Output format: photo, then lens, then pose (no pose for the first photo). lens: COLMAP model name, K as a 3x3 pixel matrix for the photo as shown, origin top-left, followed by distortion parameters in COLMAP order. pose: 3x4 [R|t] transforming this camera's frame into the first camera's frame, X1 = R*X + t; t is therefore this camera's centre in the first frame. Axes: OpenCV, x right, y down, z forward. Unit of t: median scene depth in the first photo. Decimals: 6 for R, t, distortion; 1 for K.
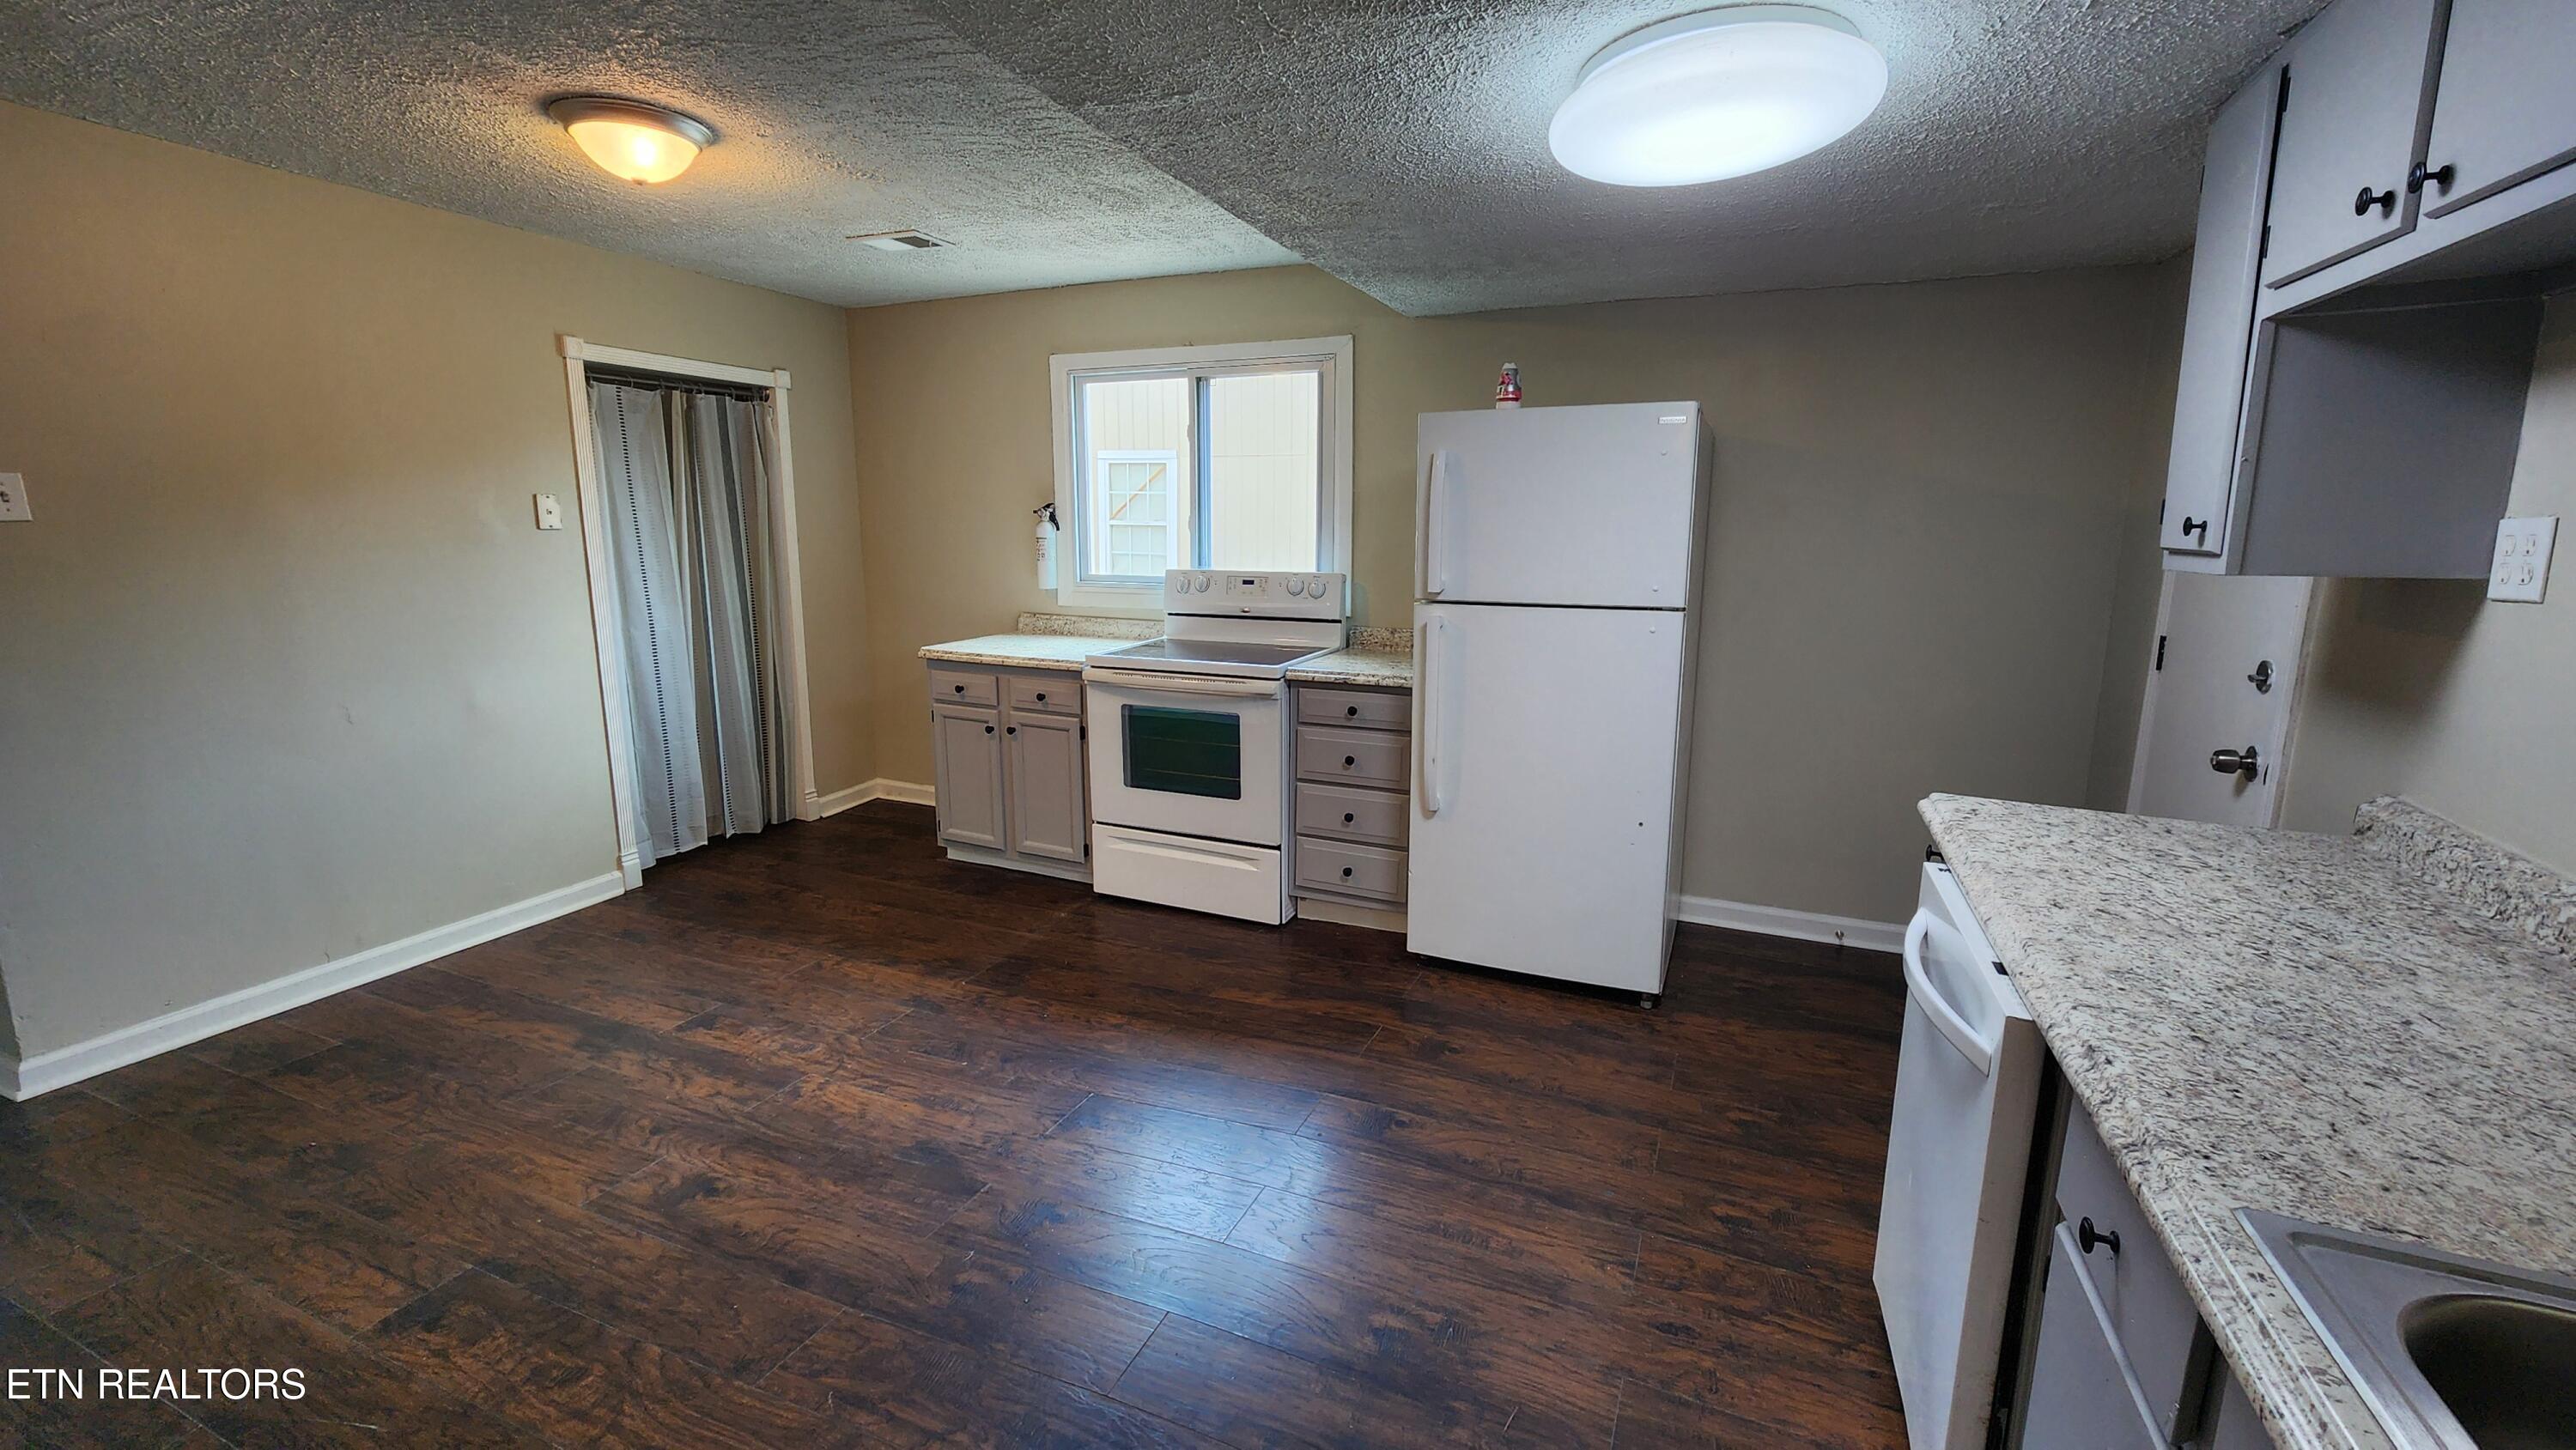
lens RADIAL K [[1054.3, 0, 1298.0], [0, 1054.3, 713.2], [0, 0, 1]] dist [0.001051, -0.000972]
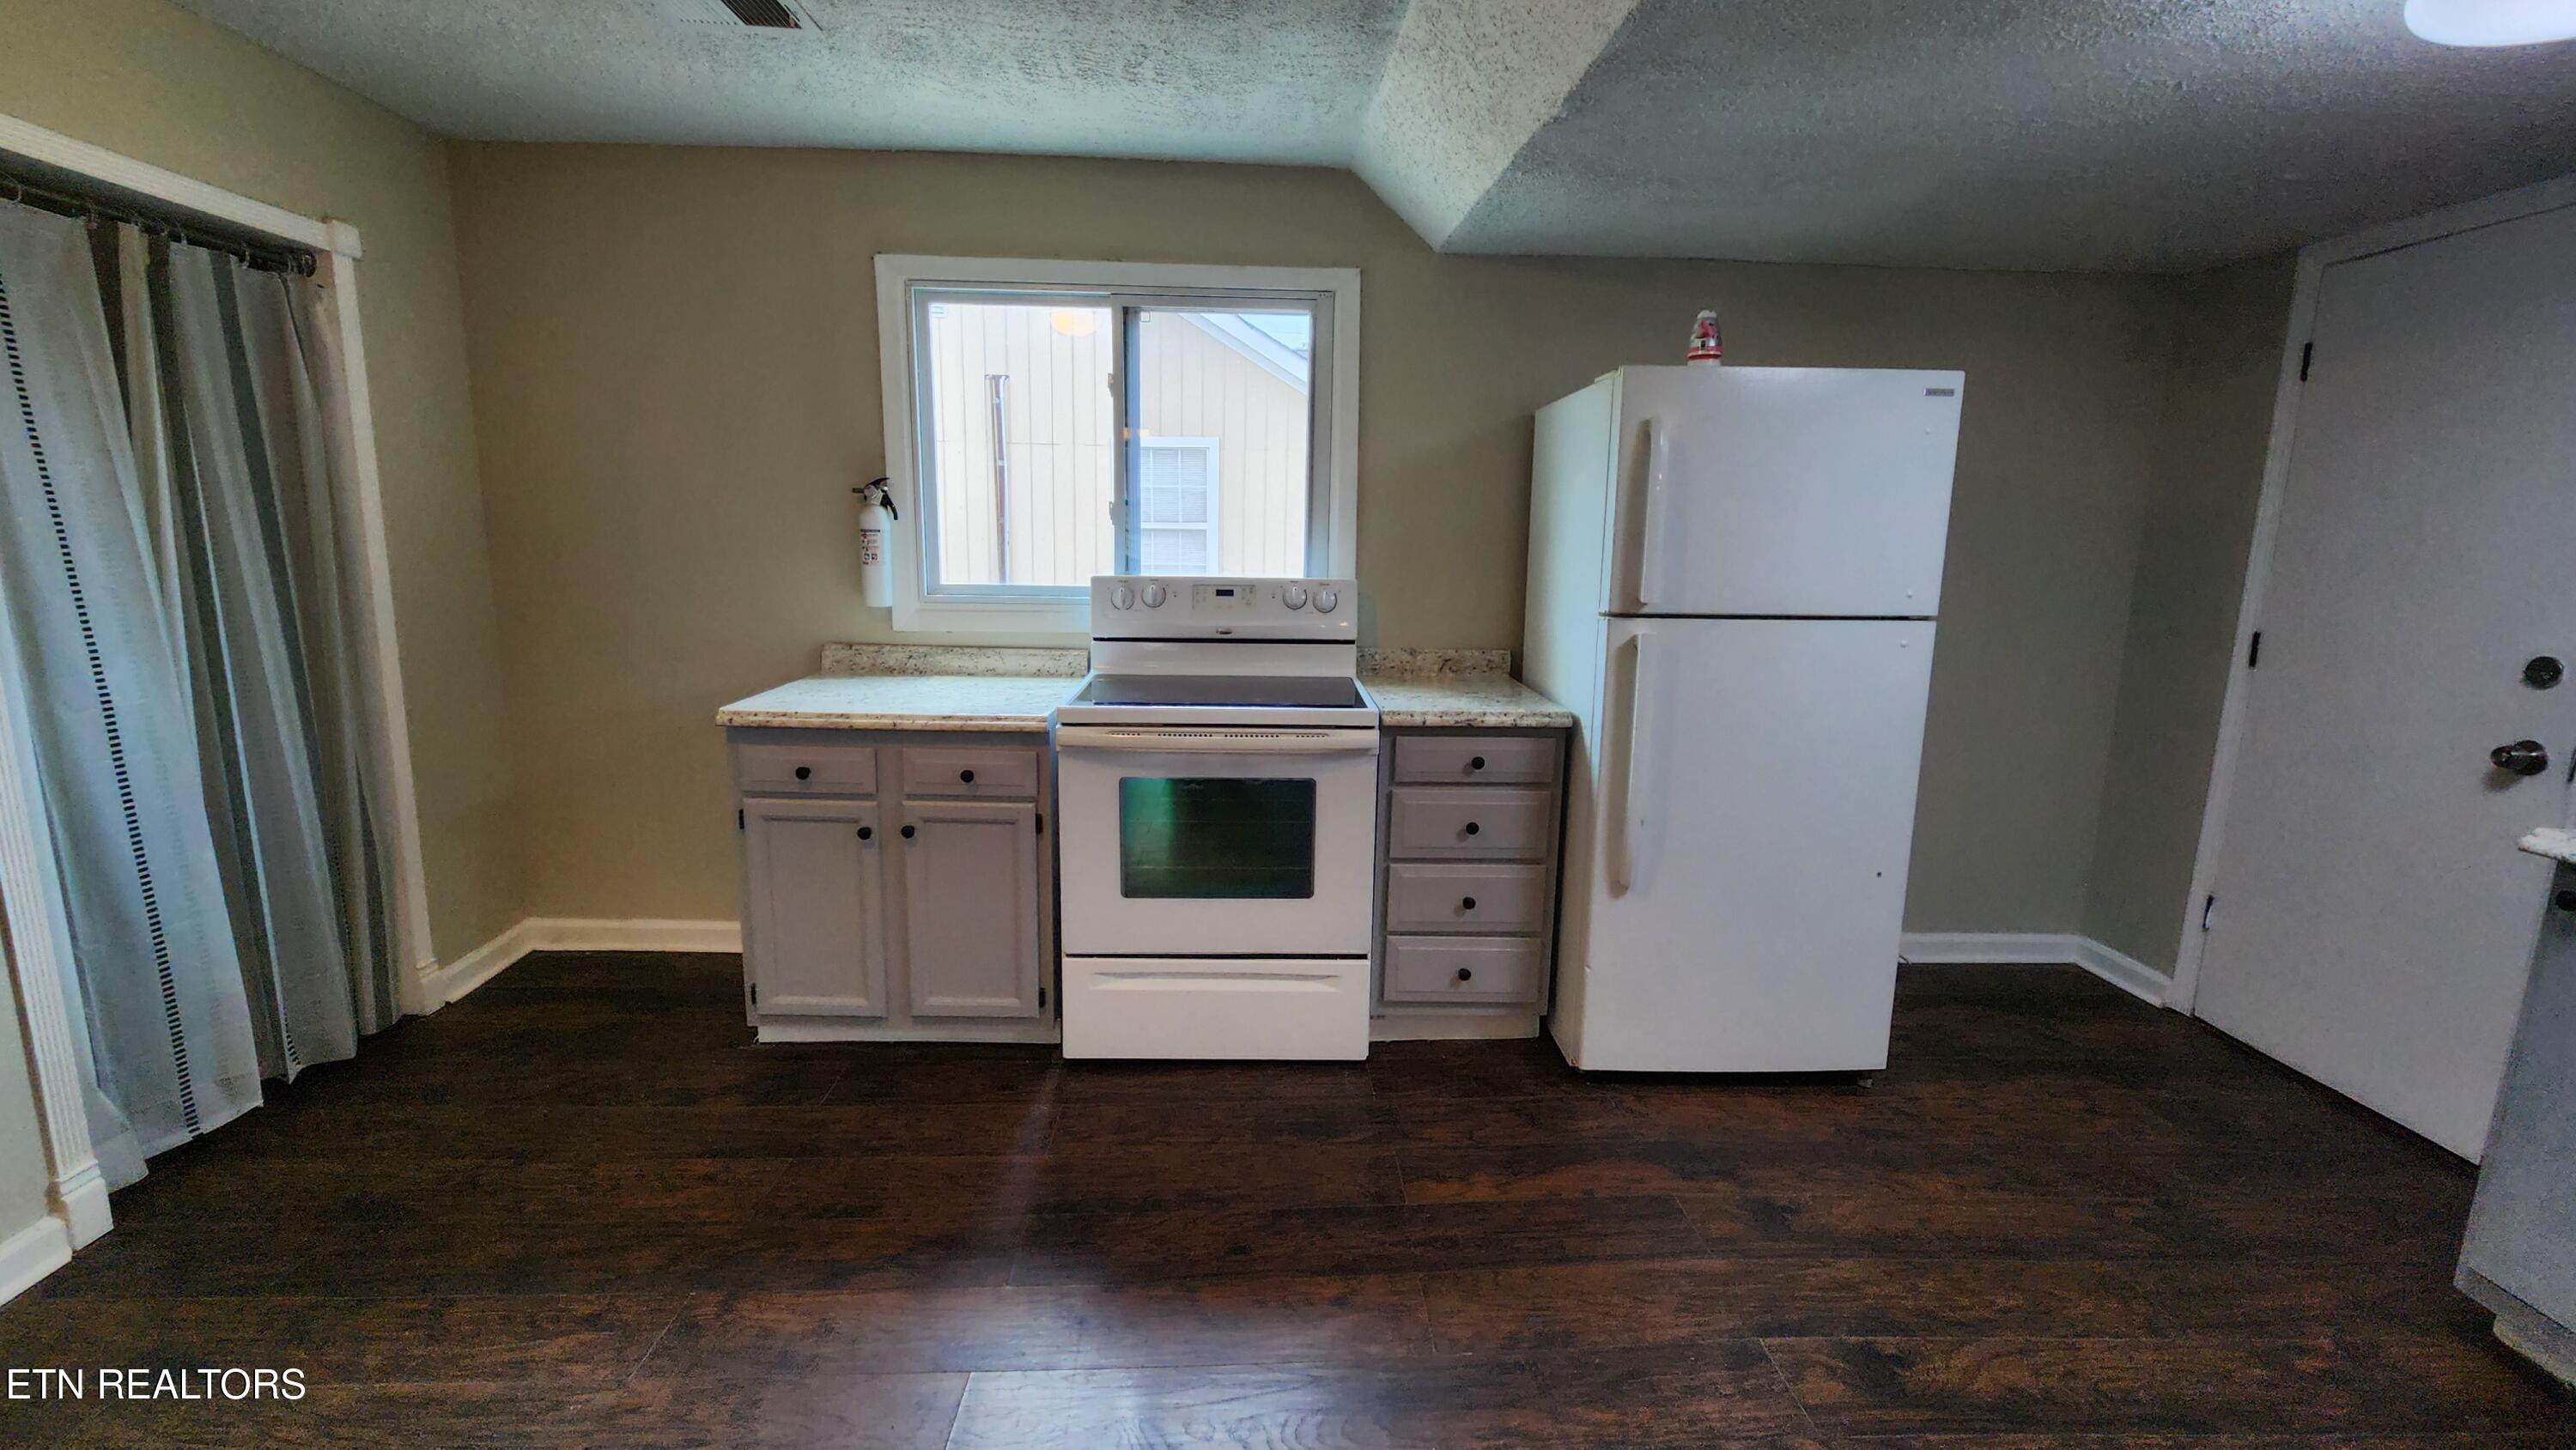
lens RADIAL K [[1054.3, 0, 1300.0], [0, 1054.3, 713.7], [0, 0, 1]] dist [0.001051, -0.000972]
pose [[0.900516, -0.063690, 0.430133, -0.341642], [0.065432, 0.997799, 0.010756, -0.047522], [-0.429871, 0.018458, 0.902702, 0.337062]]
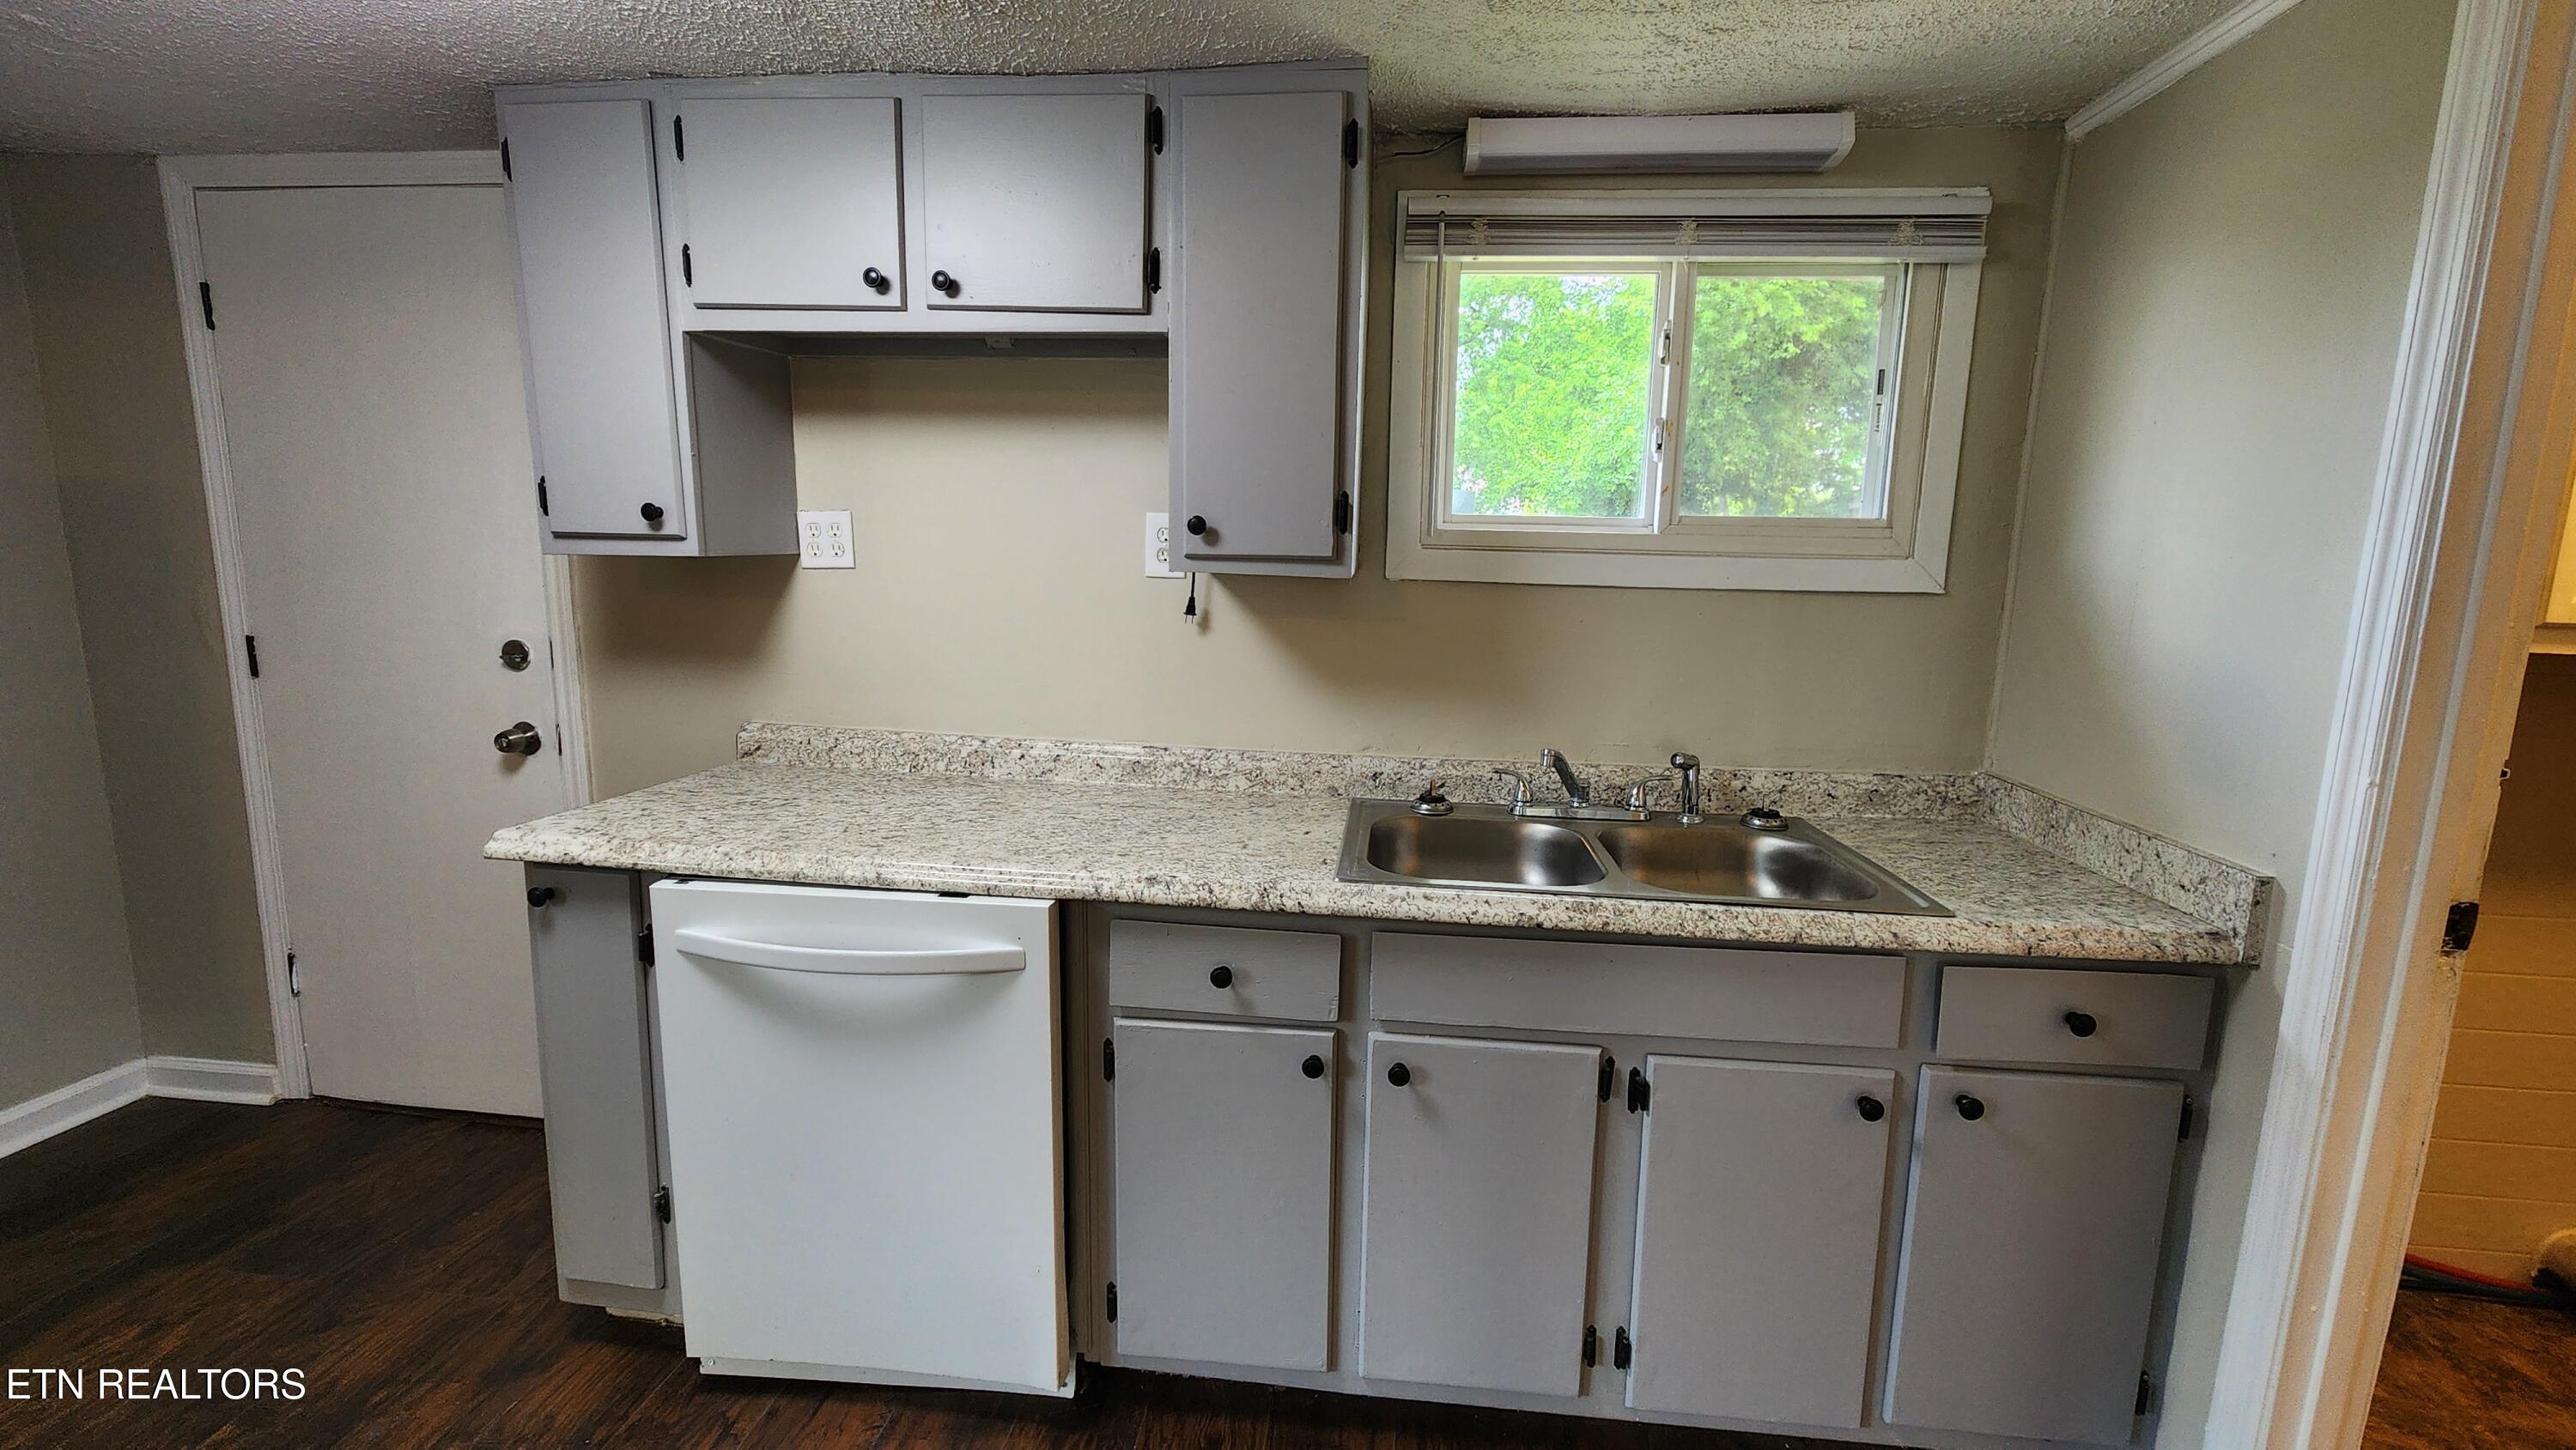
lens RADIAL K [[1054.3, 0, 1292.5], [0, 1054.3, 712.6], [0, 0, 1]] dist [0.001051, -0.000972]
pose [[-0.293287, -0.162325, 0.942143, -0.172754], [0.148698, 0.965741, 0.212680, -0.049343], [-0.944389, 0.202471, -0.259102, 0.312352]]
